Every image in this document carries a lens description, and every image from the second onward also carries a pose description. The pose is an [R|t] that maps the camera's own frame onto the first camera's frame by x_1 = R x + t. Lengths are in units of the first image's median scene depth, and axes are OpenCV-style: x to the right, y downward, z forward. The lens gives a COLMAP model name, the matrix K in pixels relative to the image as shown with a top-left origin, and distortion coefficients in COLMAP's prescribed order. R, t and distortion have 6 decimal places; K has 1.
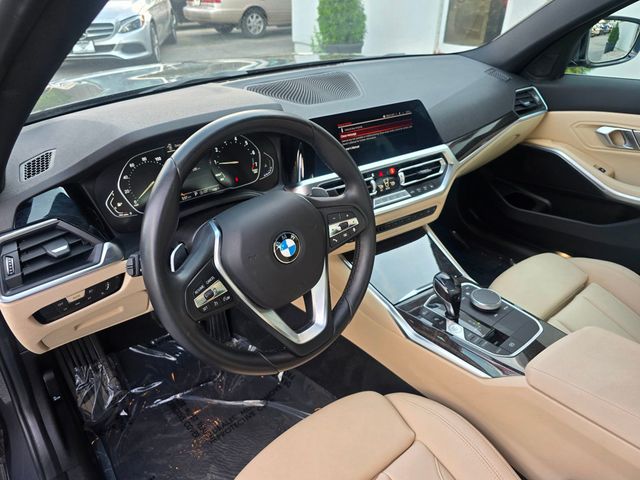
lens RADIAL K [[428.7, 0, 320.0], [0, 428.7, 240.0], [0, 0, 1]] dist [0.011551, 0.000379]
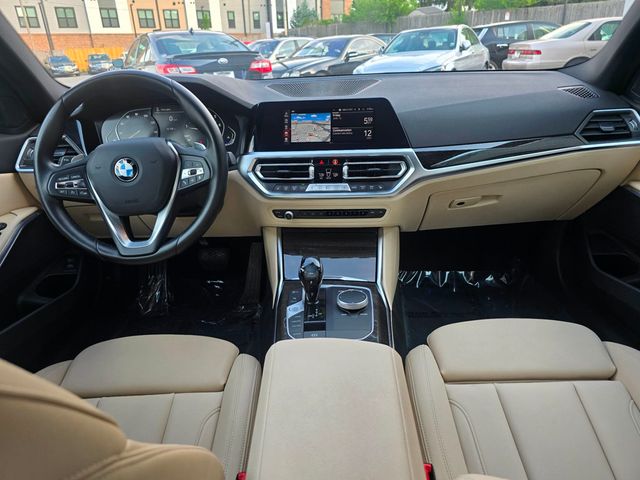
lens RADIAL K [[434.5, 0, 317.3], [0, 434.5, 243.9], [0, 0, 1]] dist [0.007759, -0.001304]
pose [[0.759407, 0.236706, -0.606029, 0.800965], [-0.299751, 0.954013, -0.002991, 0.042257], [0.577451, 0.183930, 0.795437, 0.174428]]
